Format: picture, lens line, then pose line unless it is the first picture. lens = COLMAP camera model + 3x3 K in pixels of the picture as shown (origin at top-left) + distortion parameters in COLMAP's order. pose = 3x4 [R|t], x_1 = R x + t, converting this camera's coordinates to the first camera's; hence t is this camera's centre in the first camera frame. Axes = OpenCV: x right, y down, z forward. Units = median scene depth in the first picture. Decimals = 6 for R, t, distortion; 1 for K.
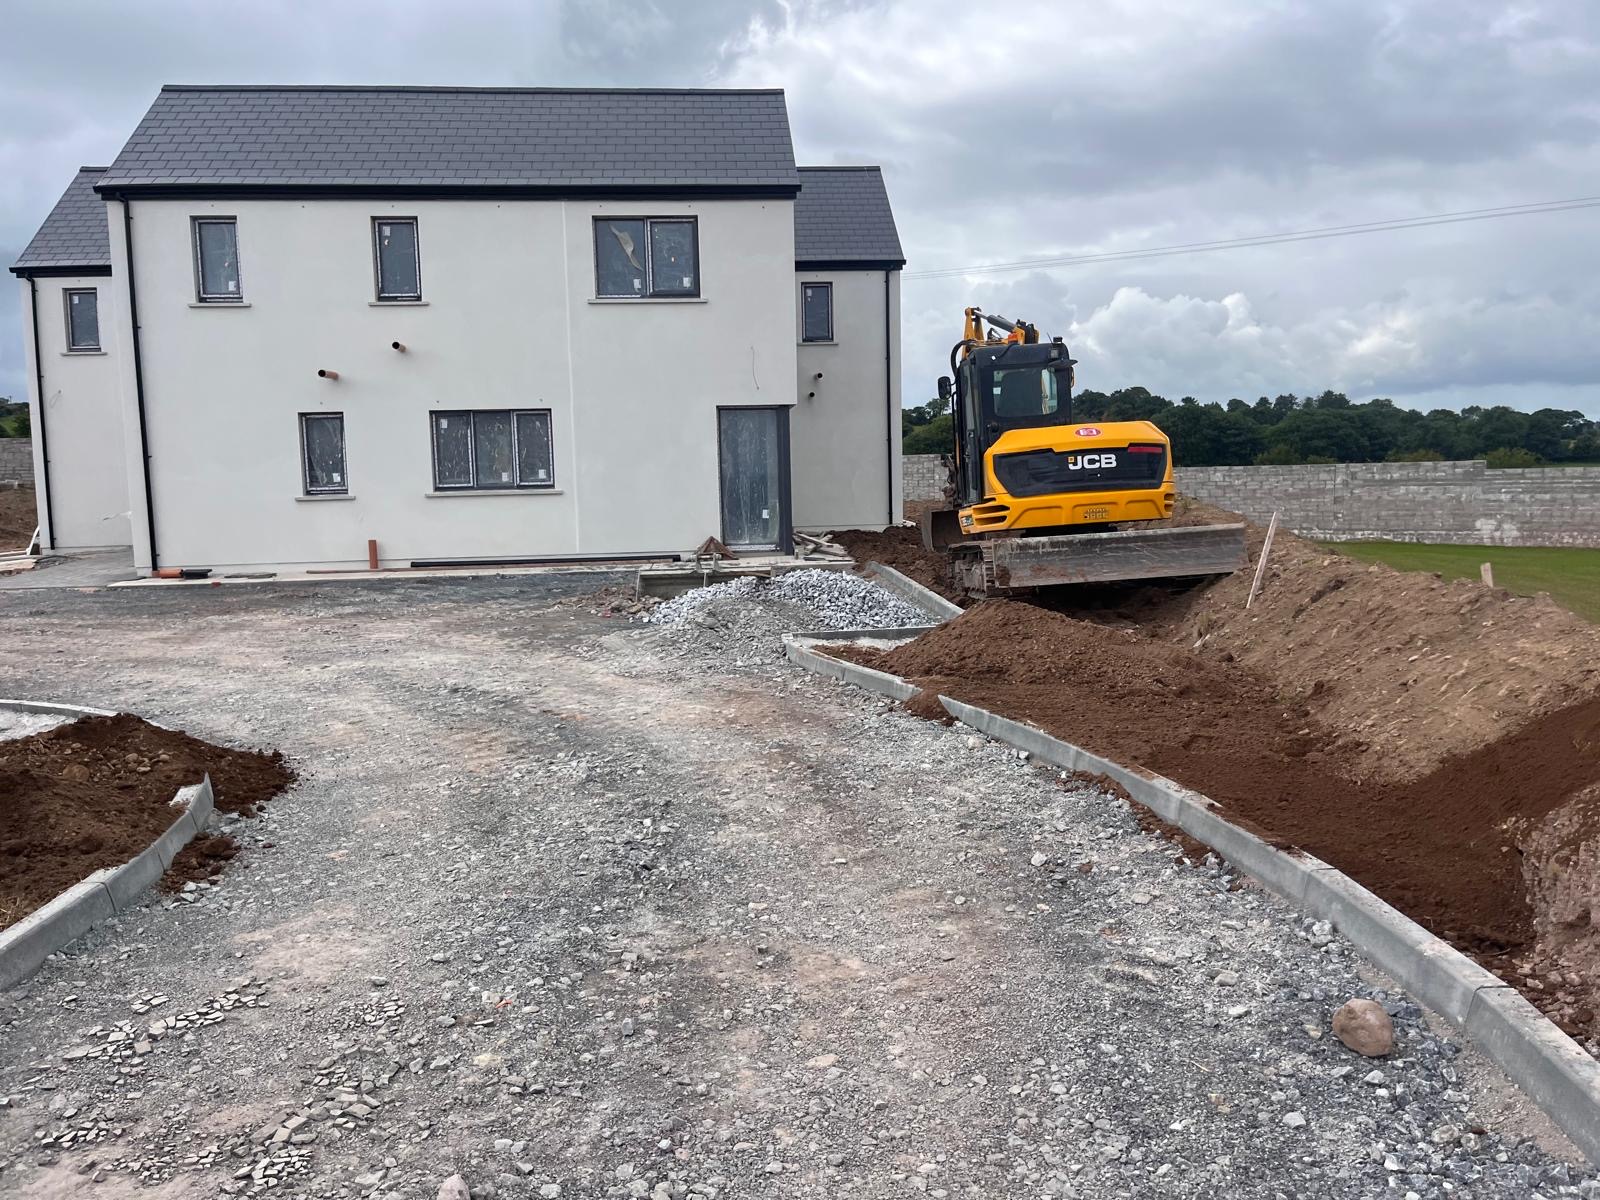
lens RADIAL K [[1217.6, 0, 800.0], [0, 1217.6, 600.0], [0, 0, 1]] dist [0.069793, -0.094694]
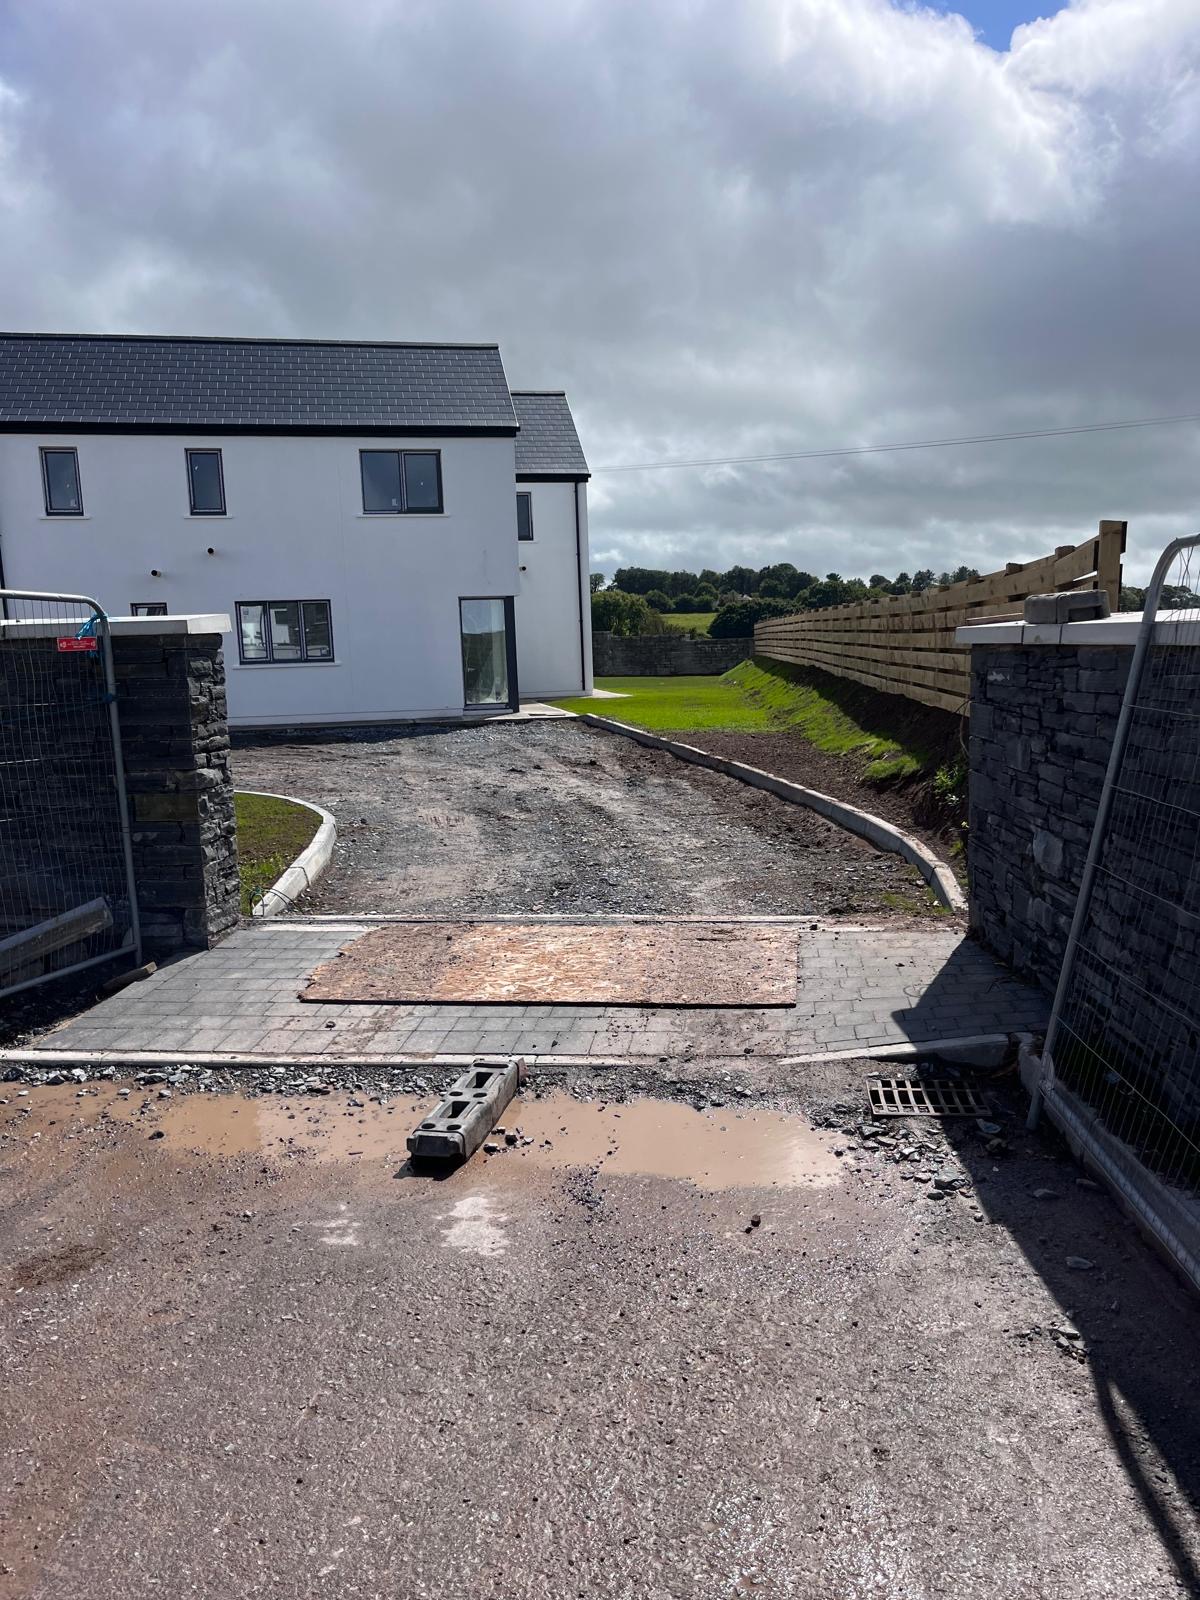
lens RADIAL K [[1217.6, 0, 622.5], [0, 1217.6, 807.4], [0, 0, 1]] dist [0.069793, -0.094694]
pose [[0.990852, -0.023025, 0.132977, -0.073187], [0.019580, 0.999440, 0.027152, 0.031516], [-0.133528, -0.024300, 0.990747, -0.310927]]
